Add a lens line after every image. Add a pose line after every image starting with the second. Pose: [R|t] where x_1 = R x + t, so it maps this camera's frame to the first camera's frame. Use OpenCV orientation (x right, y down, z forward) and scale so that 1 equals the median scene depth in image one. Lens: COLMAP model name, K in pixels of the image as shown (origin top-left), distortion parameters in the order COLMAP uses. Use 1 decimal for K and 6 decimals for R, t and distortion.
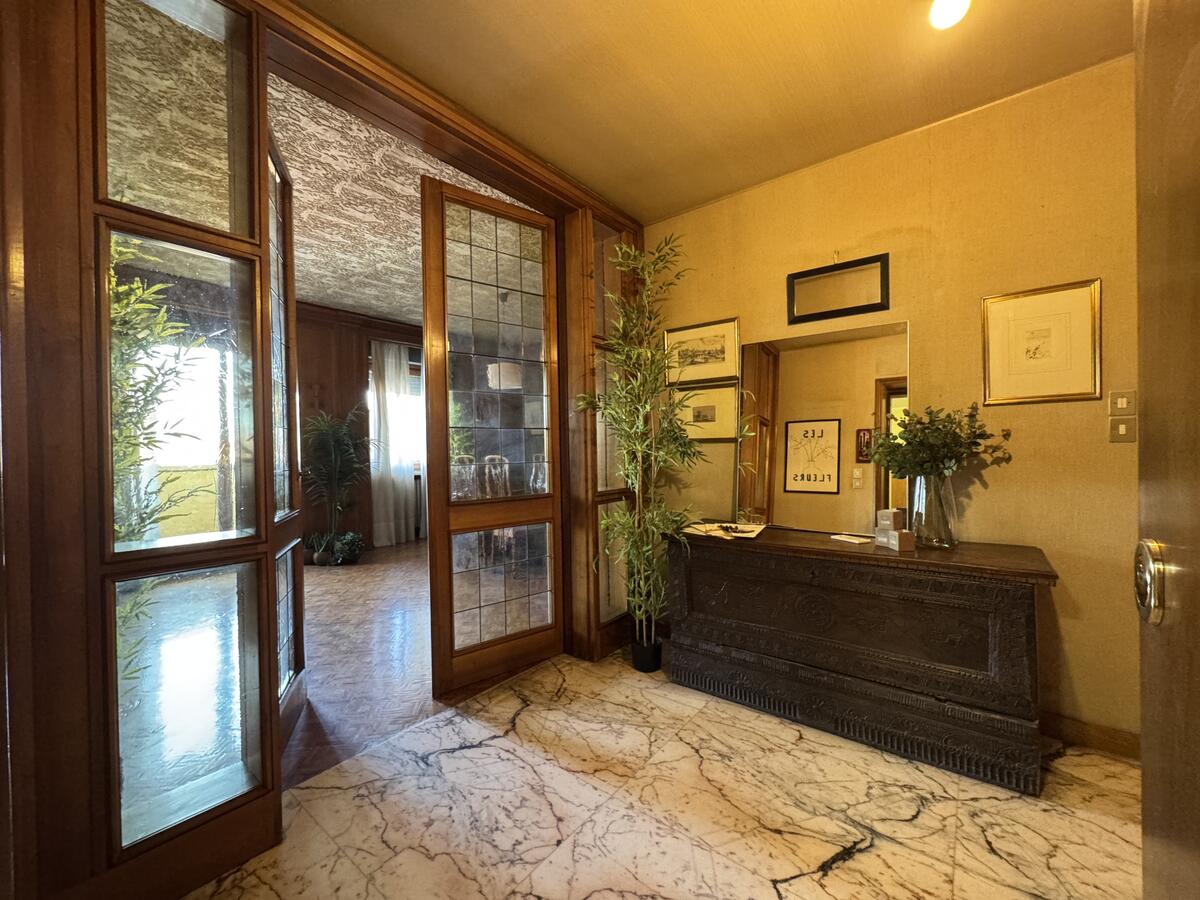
lens RADIAL K [[479.0, 0, 600.9], [0, 479.0, 448.2], [0, 0, 1]] dist [-0.001881, -0.000015]
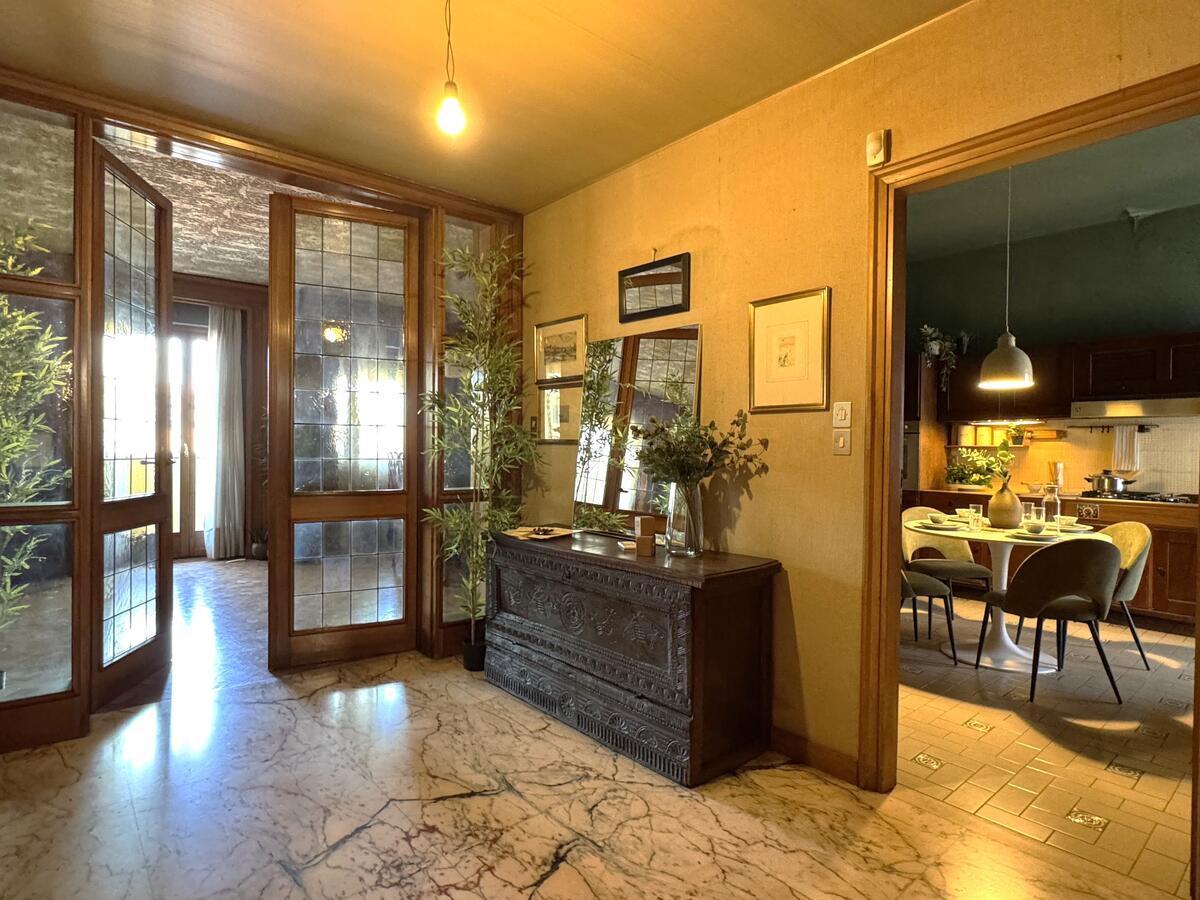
lens RADIAL K [[645.7, 0, 603.6], [0, 645.7, 448.3], [0, 0, 1]] dist [-0.002163, -0.000029]
pose [[0.980027, 0.028015, -0.196883, 0.755587], [-0.027275, 0.999607, 0.006469, -0.018489], [0.196987, -0.000970, 0.980406, -0.332894]]
